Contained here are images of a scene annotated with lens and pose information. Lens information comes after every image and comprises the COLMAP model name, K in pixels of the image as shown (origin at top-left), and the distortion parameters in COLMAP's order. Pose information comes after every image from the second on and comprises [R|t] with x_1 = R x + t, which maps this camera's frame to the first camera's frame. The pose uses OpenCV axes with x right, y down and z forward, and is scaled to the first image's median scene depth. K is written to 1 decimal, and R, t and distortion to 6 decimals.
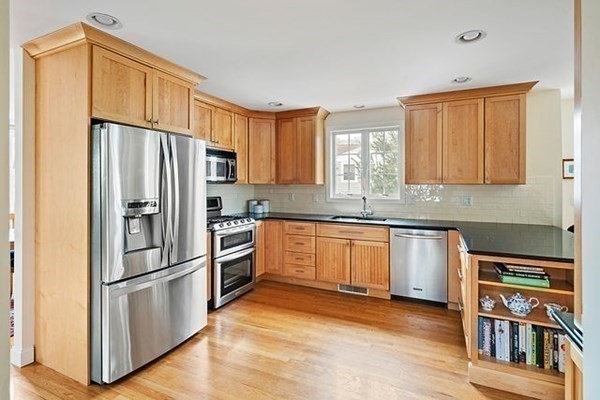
lens RADIAL K [[295.5, 0, 307.5], [0, 295.5, 184.1], [0, 0, 1]] dist [-0.004808, -0.000773]
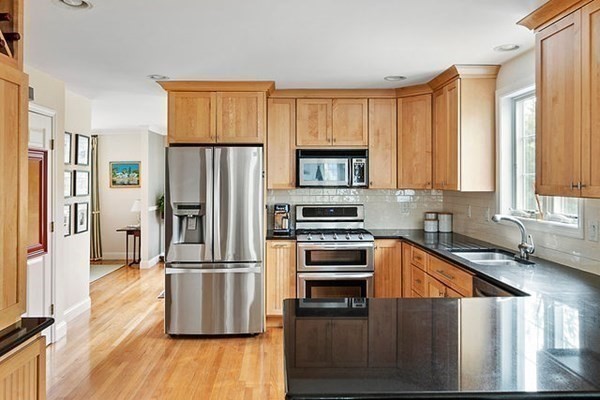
lens RADIAL K [[459.7, 0, 292.0], [0, 459.7, 178.4], [0, 0, 1]] dist [0.001904, -0.005183]
pose [[0.432672, -0.005044, -0.901537, 0.792554], [0.001450, 0.999987, -0.004898, -0.024135], [0.901550, 0.000812, 0.432674, 0.302655]]
